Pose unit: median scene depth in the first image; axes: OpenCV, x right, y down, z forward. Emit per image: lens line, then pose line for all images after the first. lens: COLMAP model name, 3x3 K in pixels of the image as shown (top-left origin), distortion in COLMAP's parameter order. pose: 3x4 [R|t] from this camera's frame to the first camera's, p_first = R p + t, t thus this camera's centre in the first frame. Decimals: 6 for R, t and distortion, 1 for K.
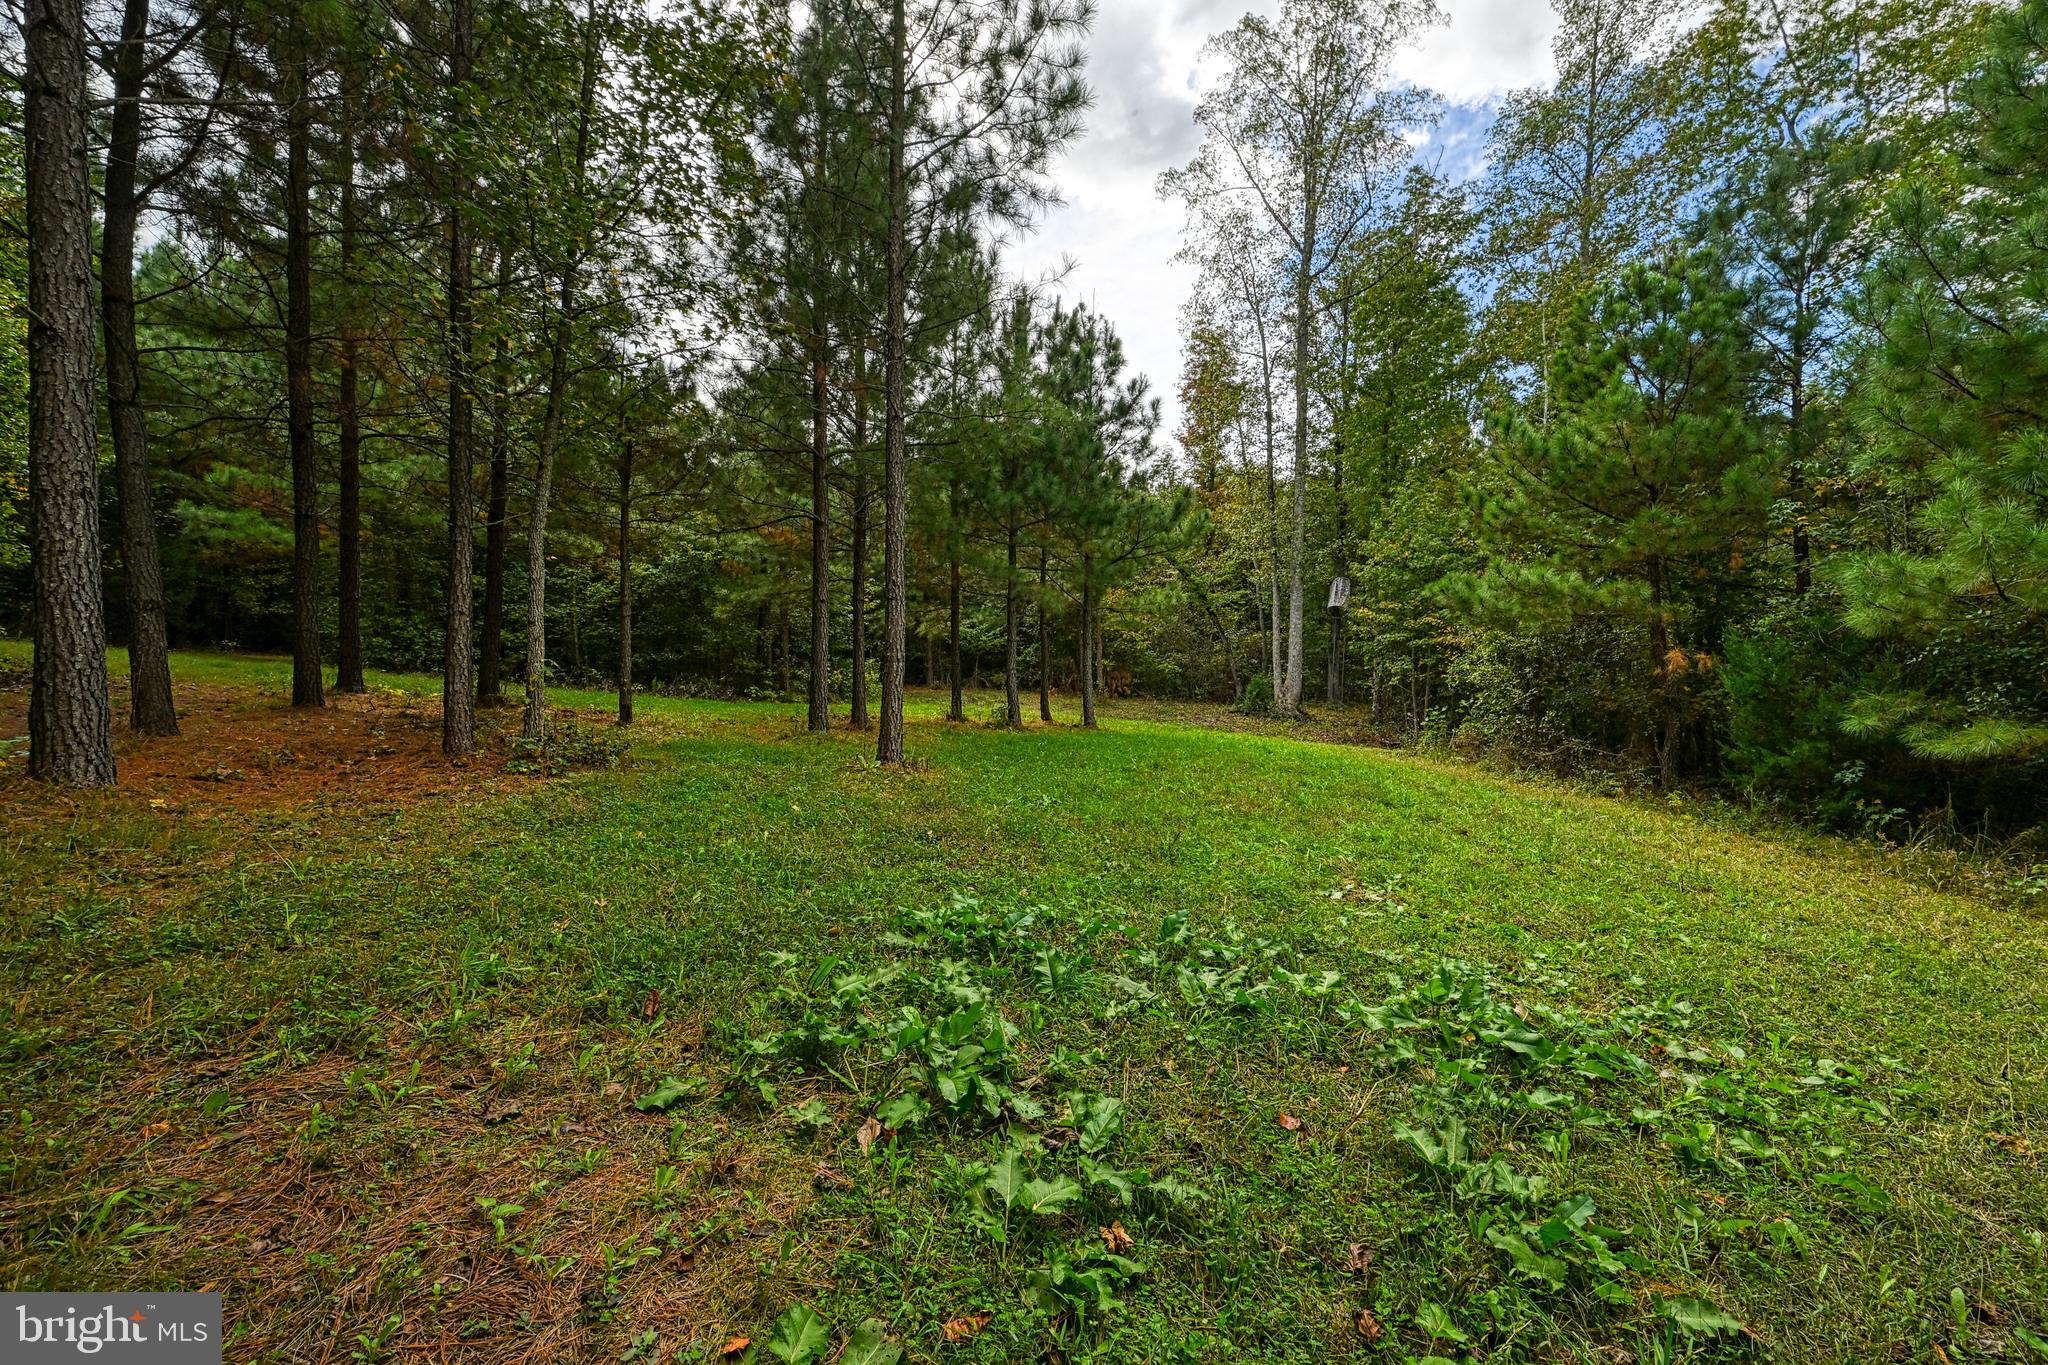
lens RADIAL K [[793.3, 0, 1024.0], [0, 793.3, 682.5], [0, 0, 1]] dist [0.000497, -0.000169]
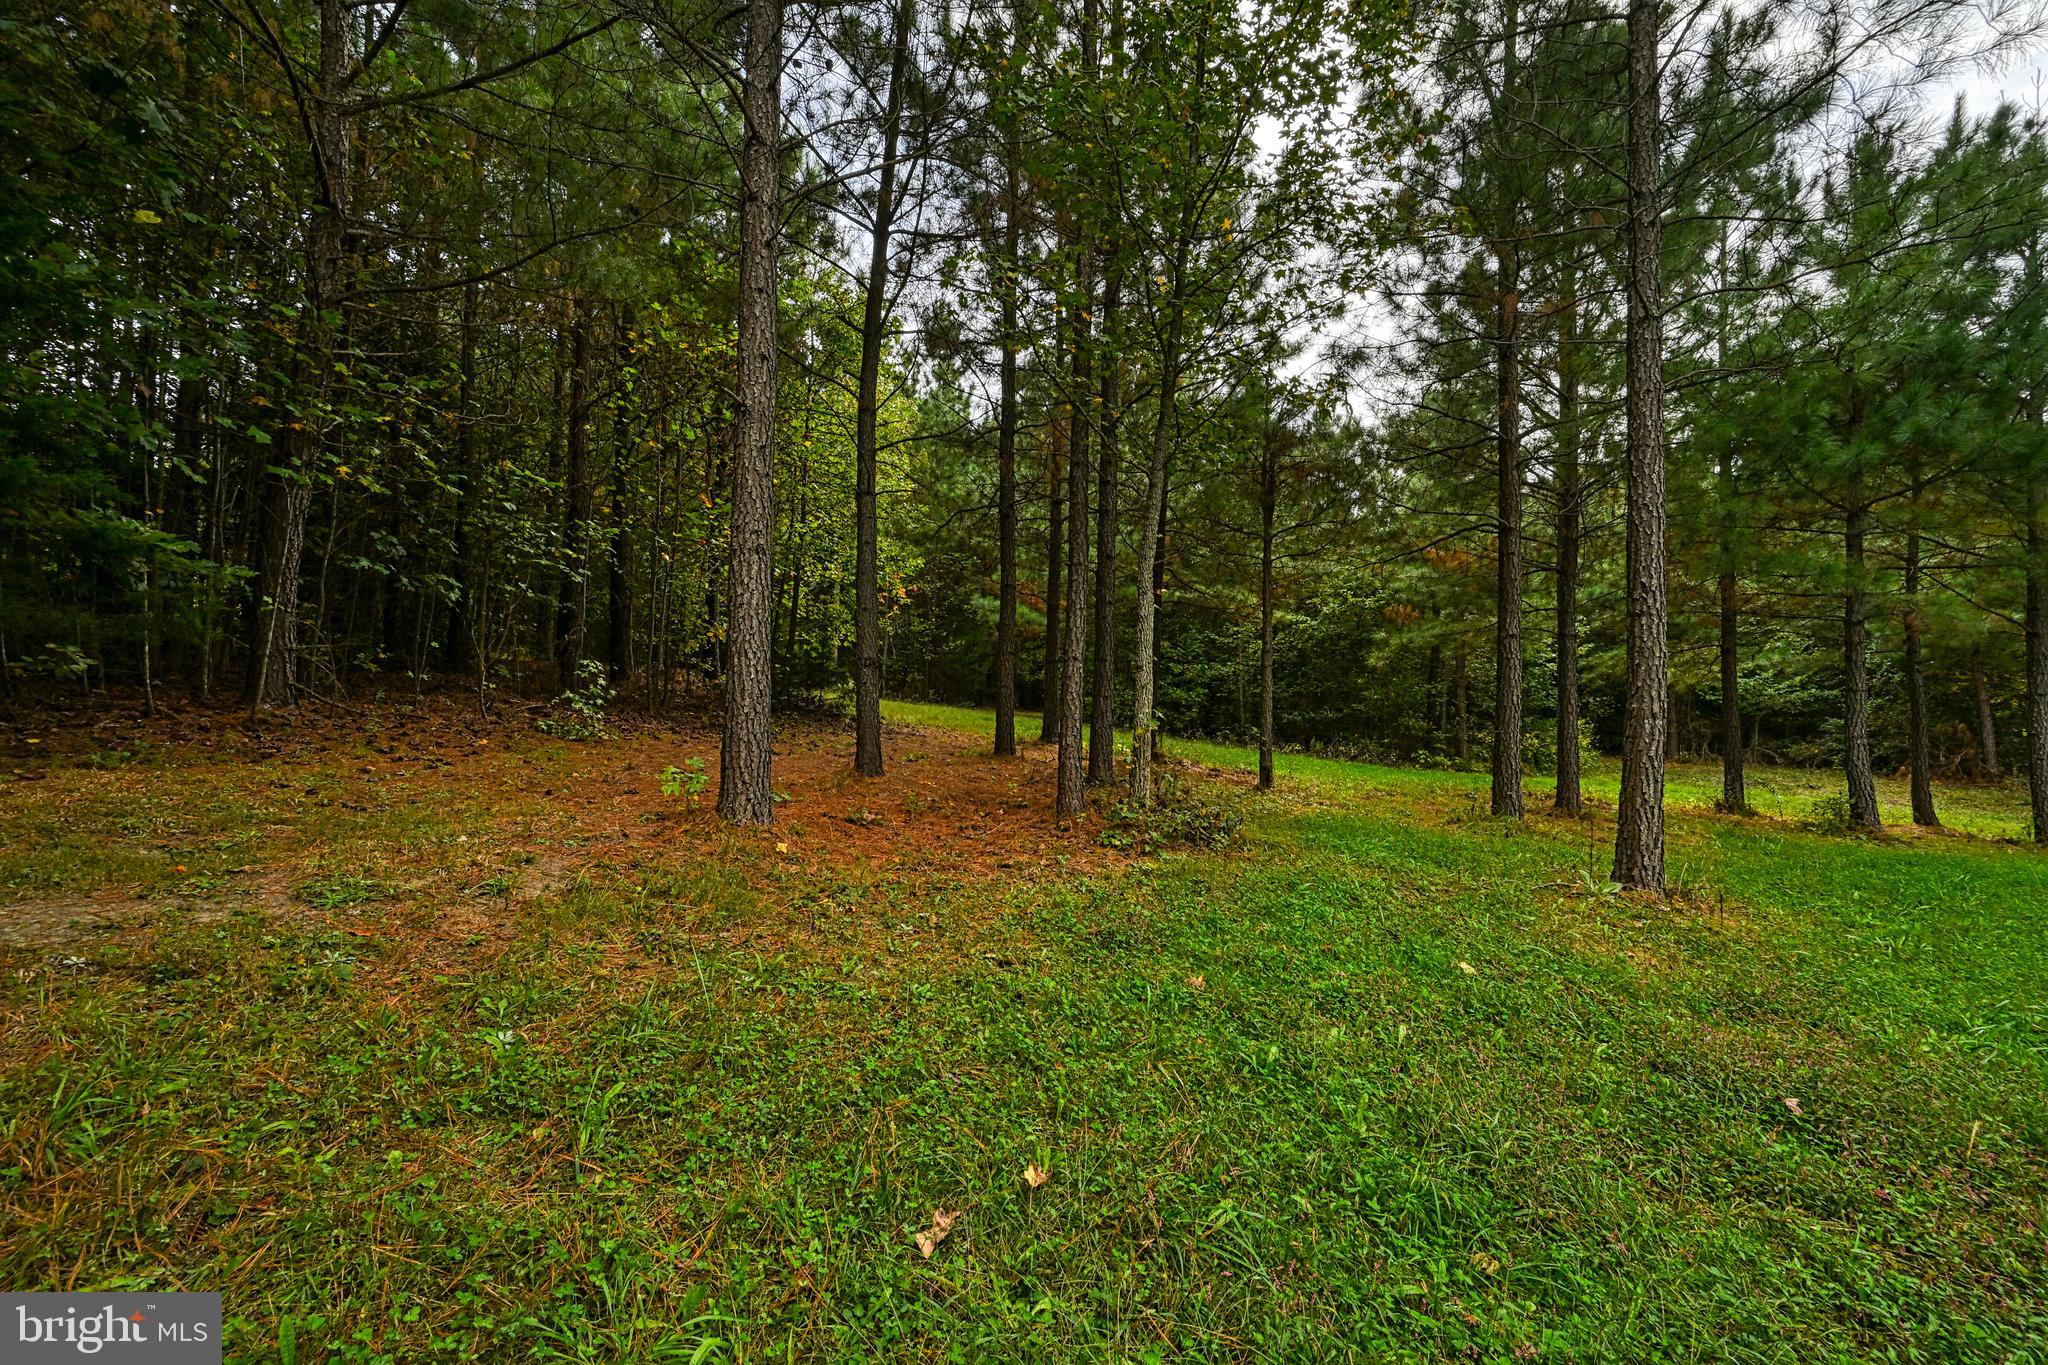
lens RADIAL K [[822.1, 0, 1062.3], [0, 822.1, 686.1], [0, 0, 1]] dist [-0.001090, 0.000218]
pose [[0.733374, -0.018174, -0.679583, -0.036656], [-0.030137, 0.997791, -0.059206, -0.000100], [0.679158, 0.063901, 0.731206, 0.138024]]
